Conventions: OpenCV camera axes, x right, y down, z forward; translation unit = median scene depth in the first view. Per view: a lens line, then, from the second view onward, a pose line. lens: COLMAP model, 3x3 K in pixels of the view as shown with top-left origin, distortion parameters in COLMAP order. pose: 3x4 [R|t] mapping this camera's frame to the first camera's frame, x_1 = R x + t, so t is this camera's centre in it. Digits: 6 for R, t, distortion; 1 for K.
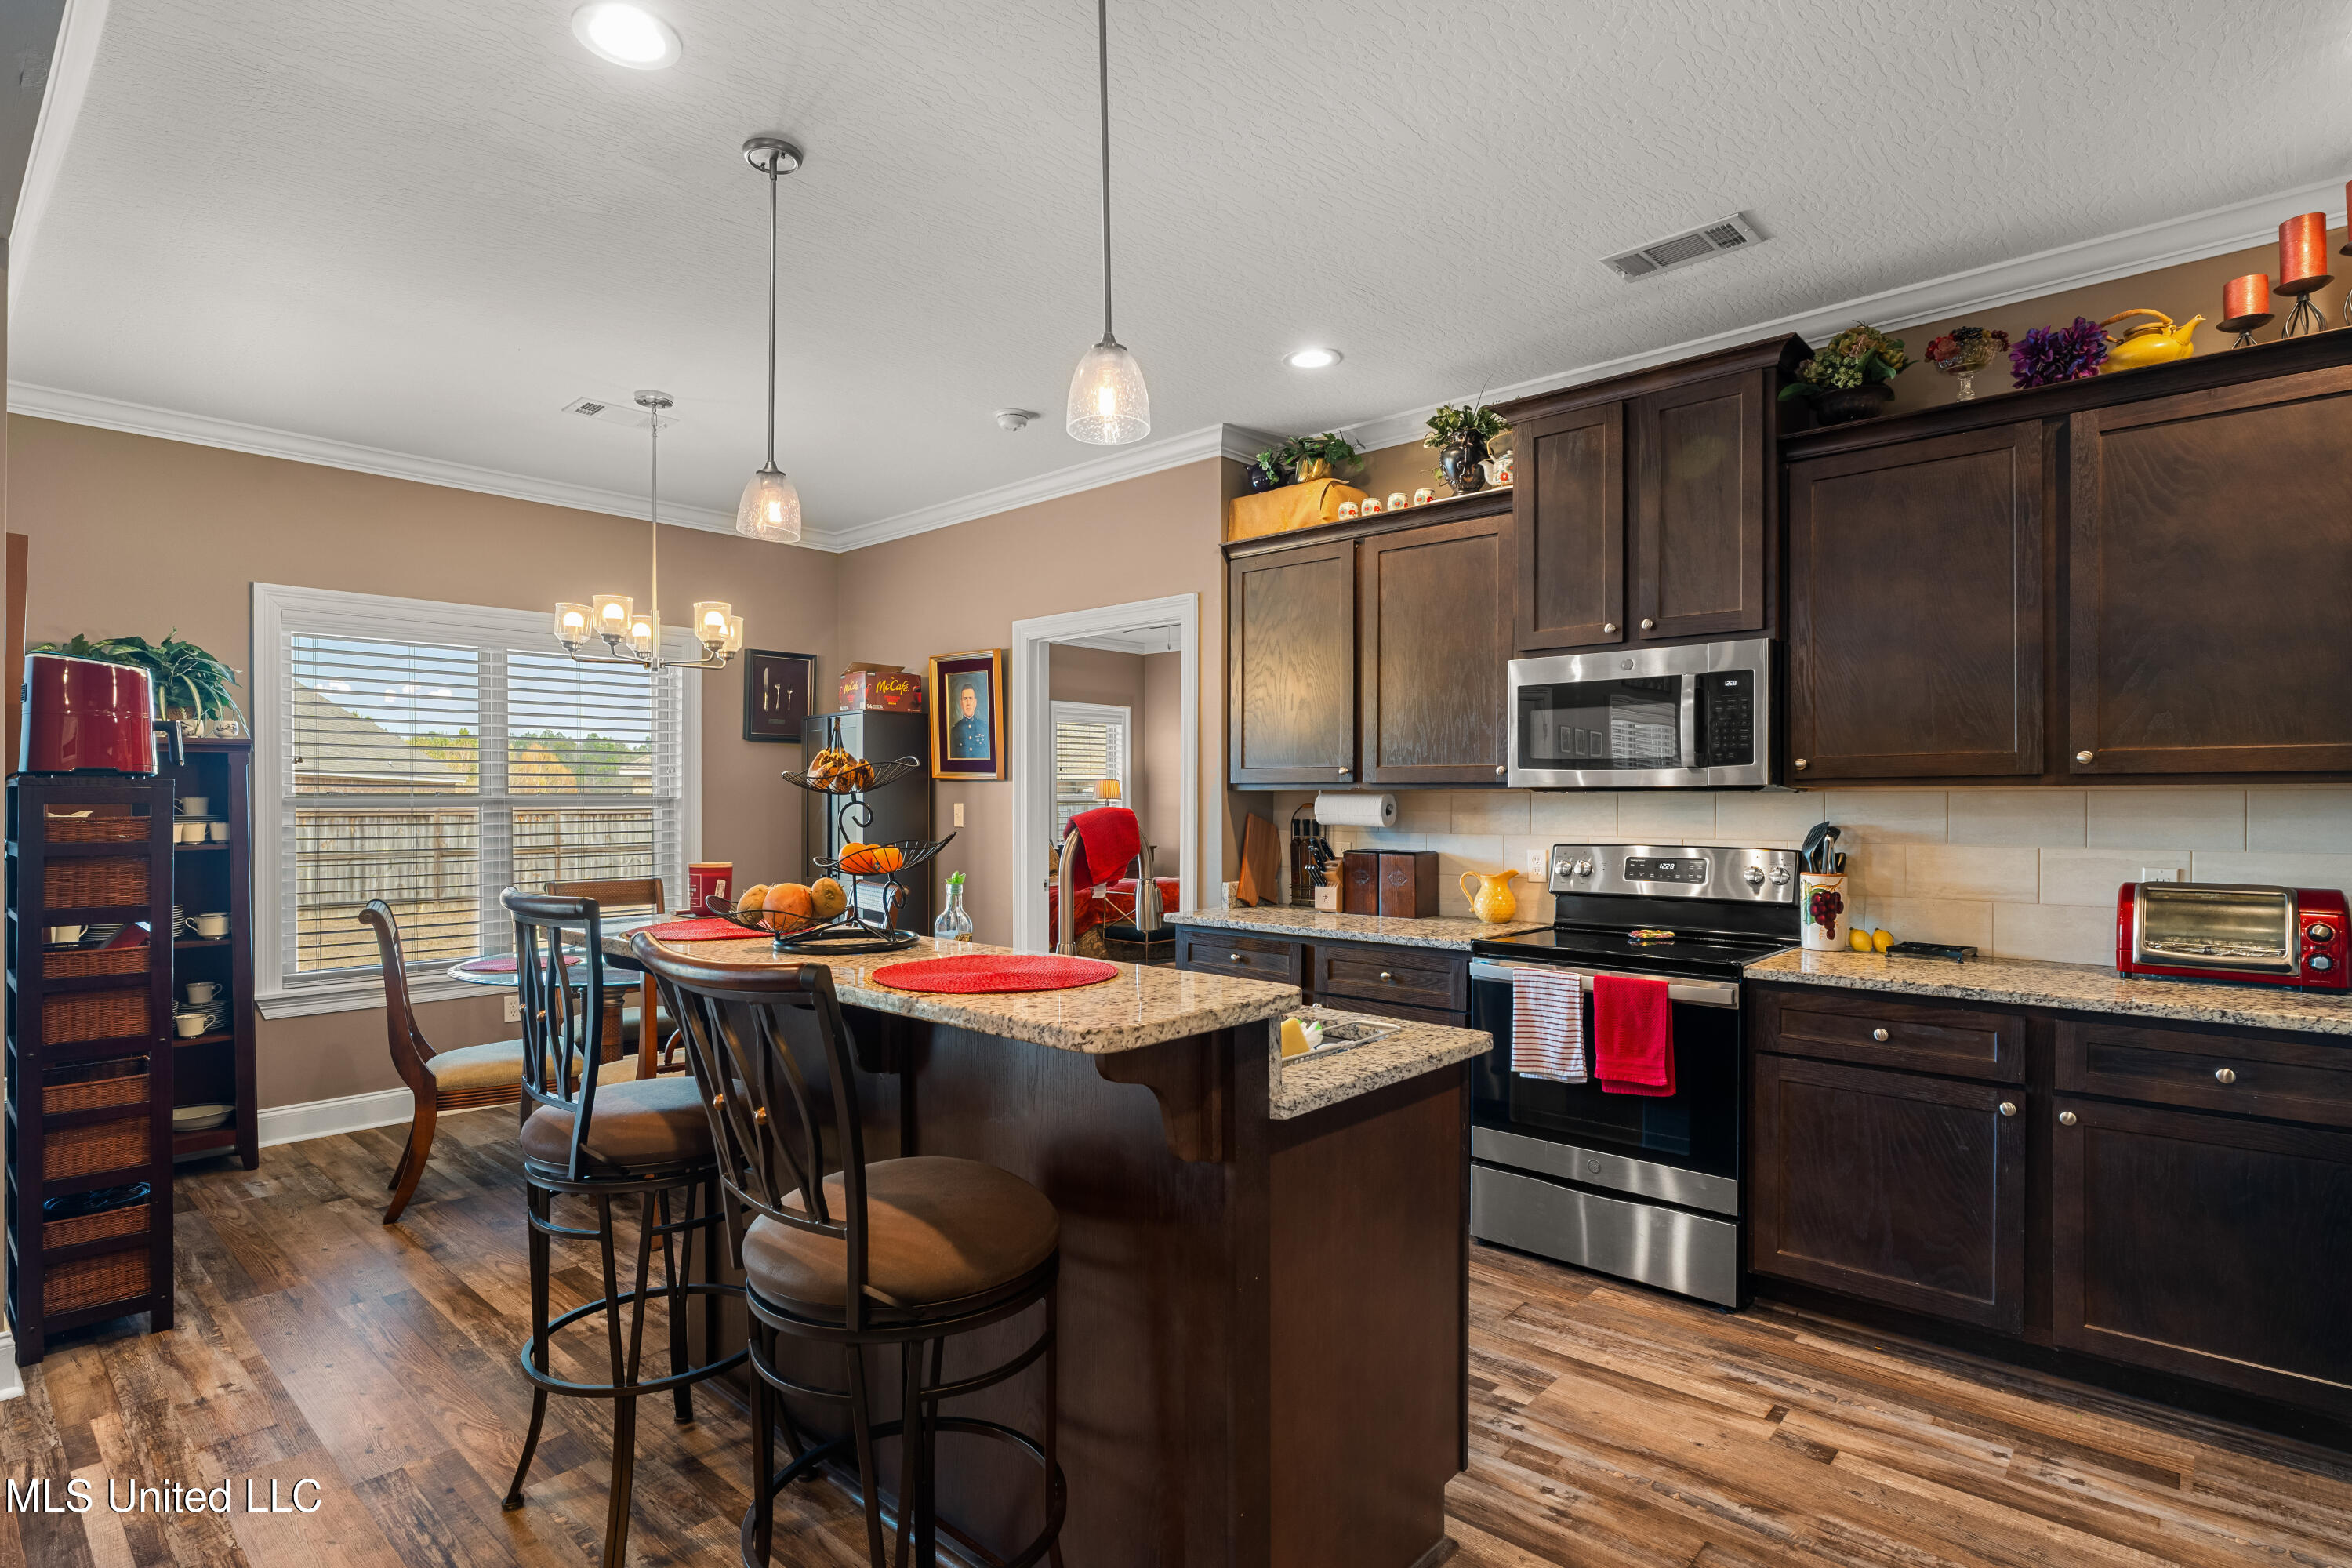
lens RADIAL K [[1170.3, 0, 1190.7], [0, 1170.3, 802.3], [0, 0, 1]] dist [-0.001763, -0.000125]
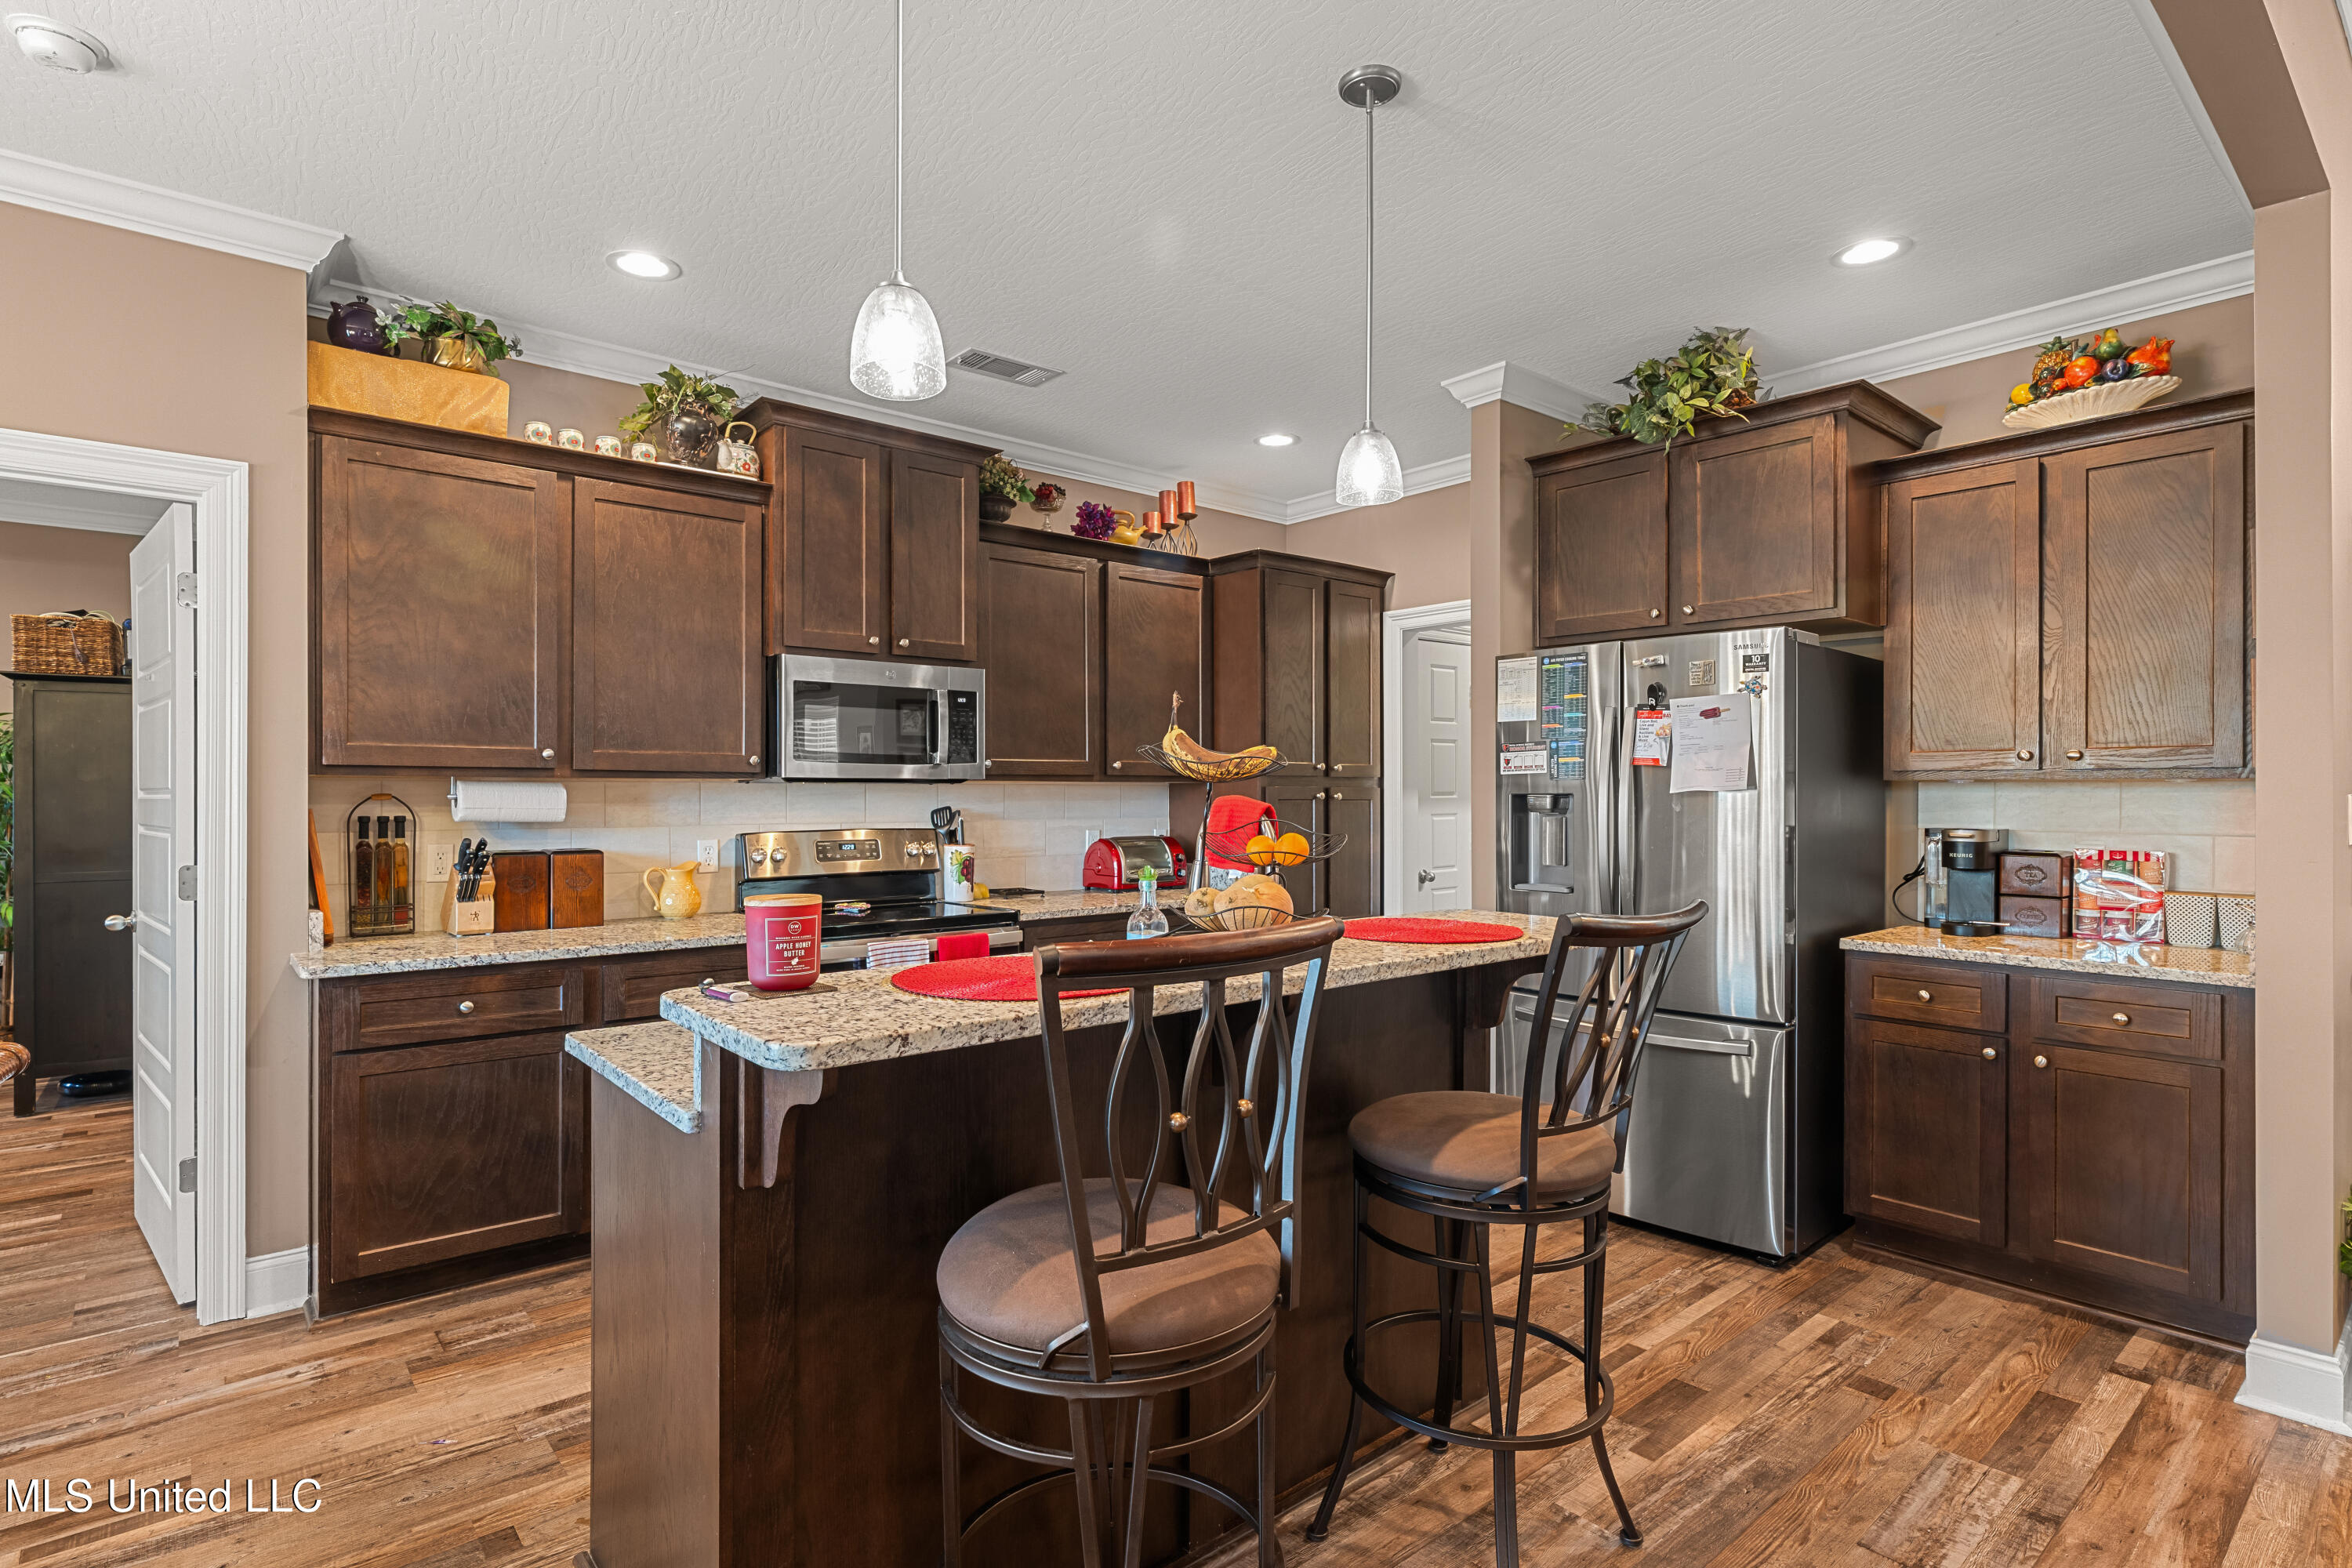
lens RADIAL K [[1146.3, 0, 1111.3], [0, 1146.3, 788.4], [0, 0, 1]] dist [-0.001297, -0.000363]
pose [[0.174193, 0.002572, 0.984708, -0.740206], [0.000736, 0.999996, -0.002742, -0.000419], [-0.984711, 0.001202, 0.174190, 0.601120]]
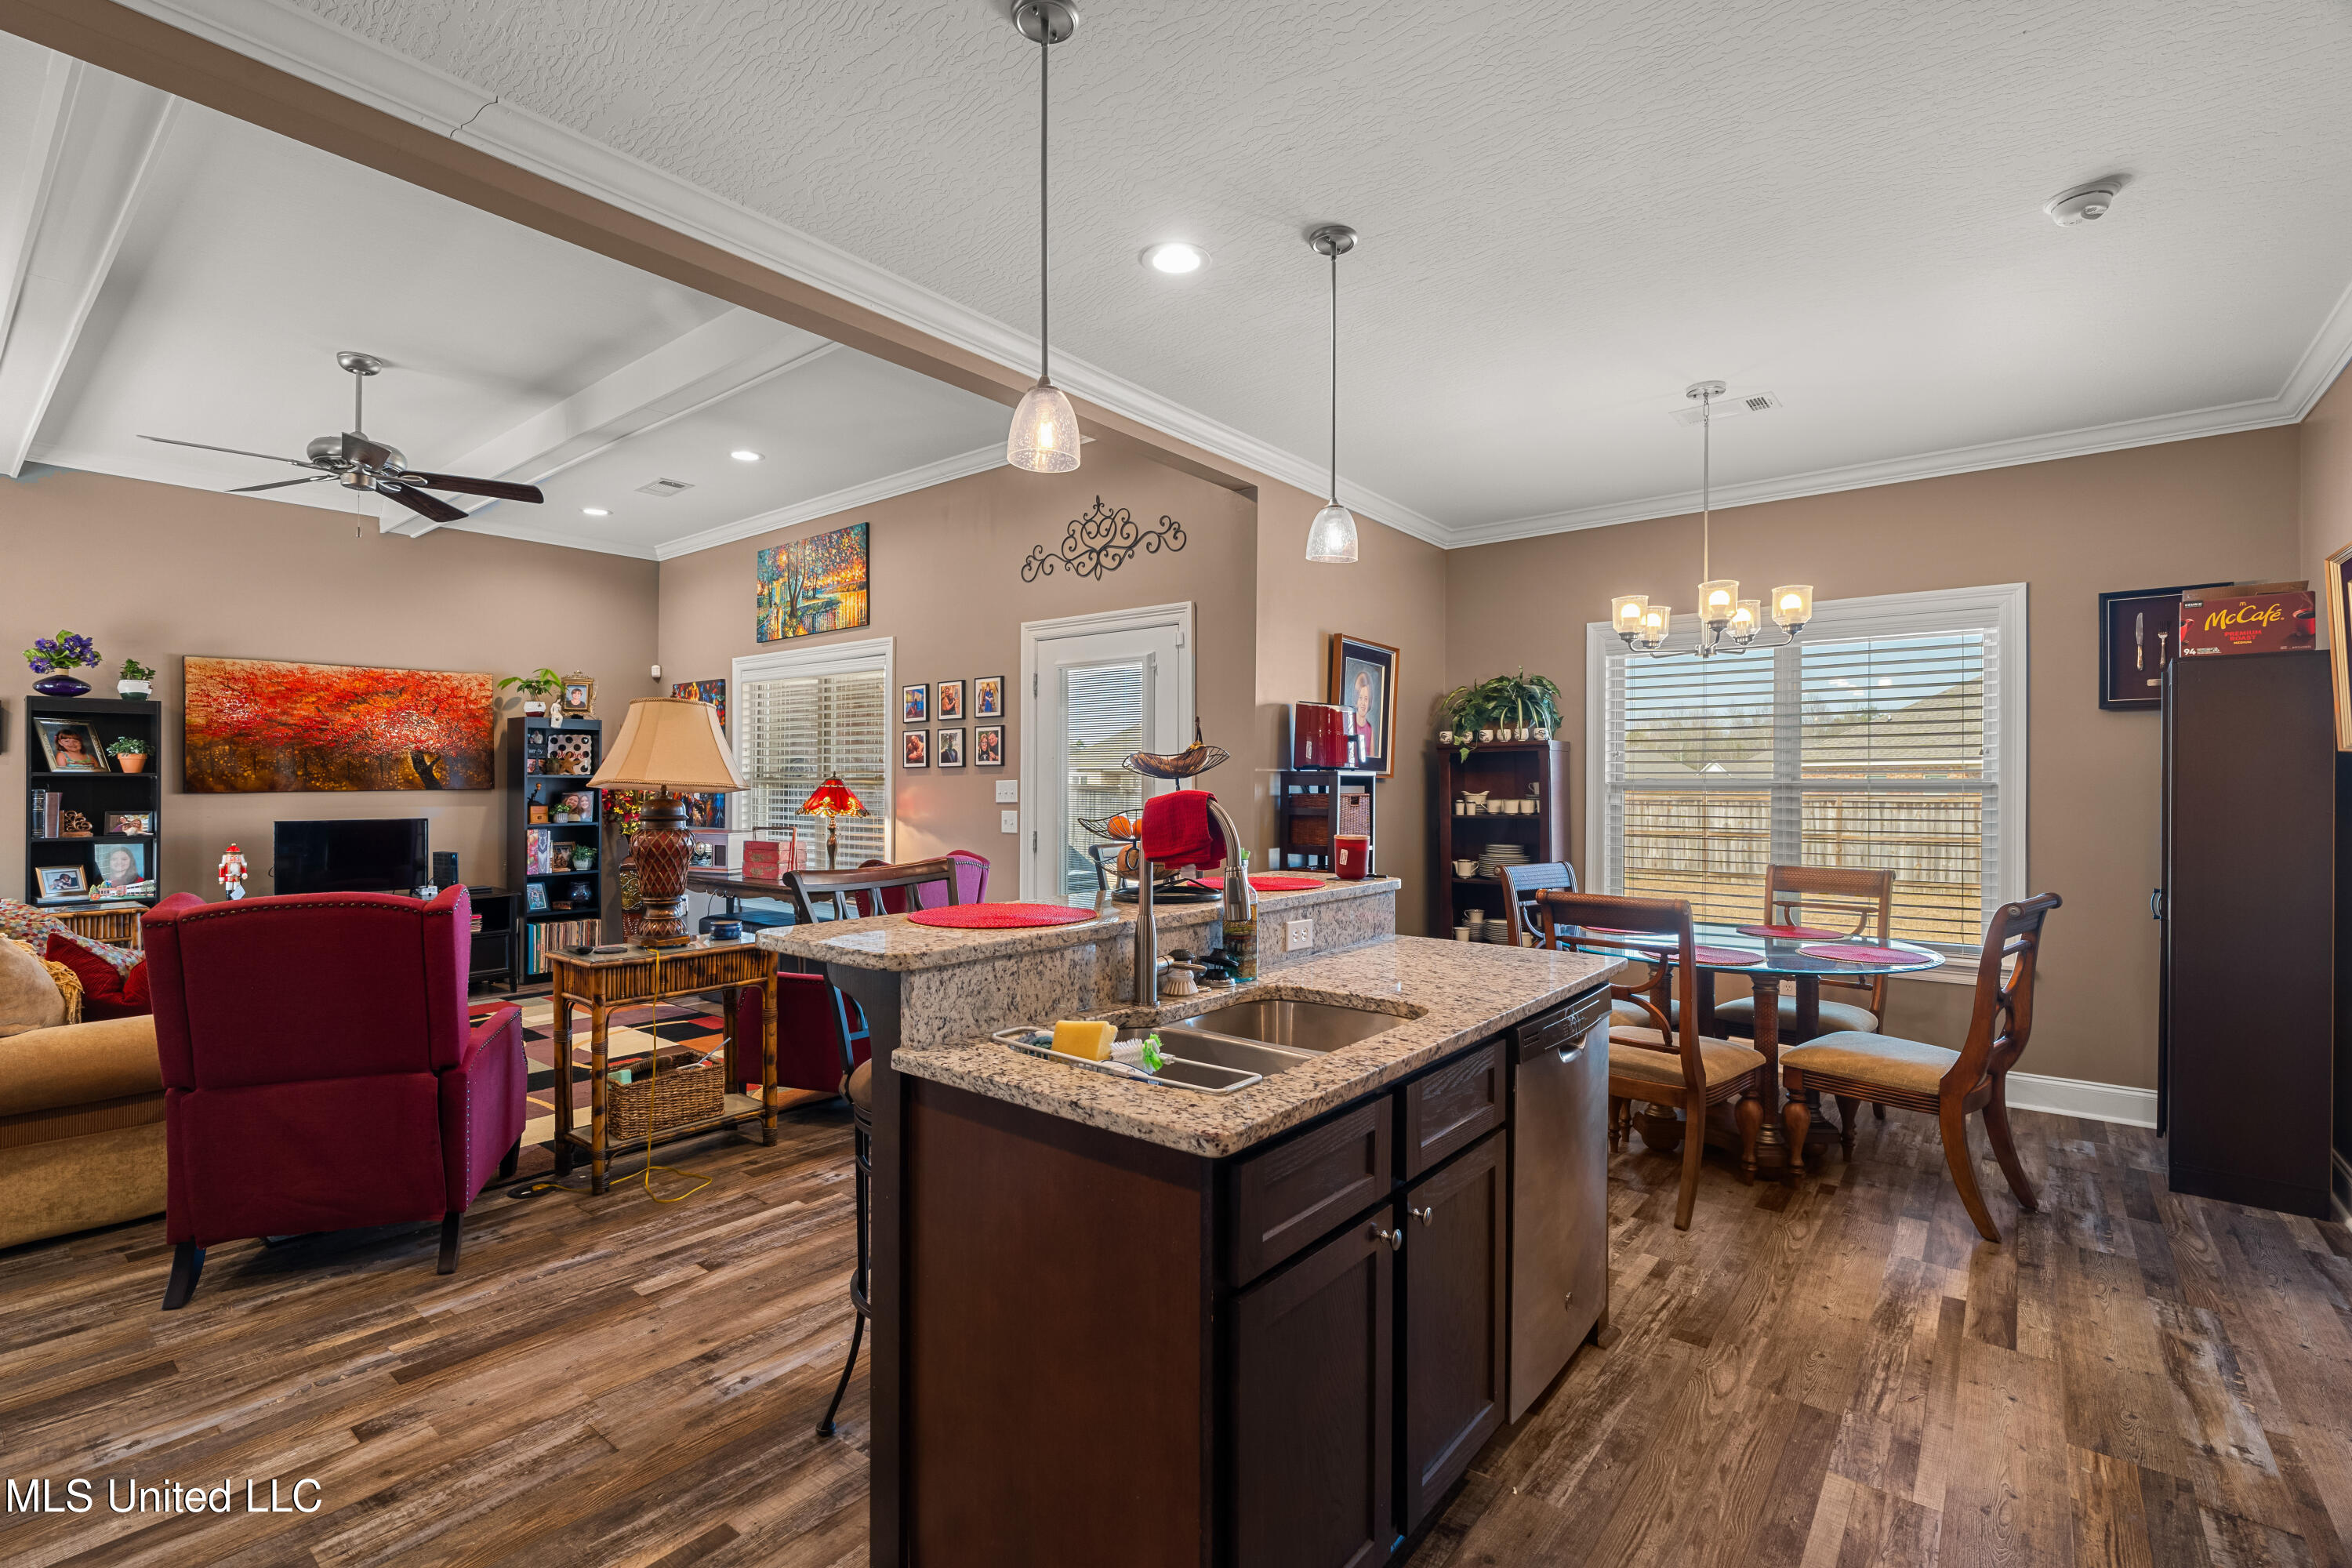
lens RADIAL K [[1053.3, 0, 1176.0], [0, 1053.3, 784.0], [0, 0, 1]] dist [-0.002140, 0.000543]
pose [[0.050130, 0.001476, -0.998742, 0.538969], [-0.009436, 0.999955, 0.001004, 0.002031], [0.998698, 0.009374, 0.050141, 0.610424]]
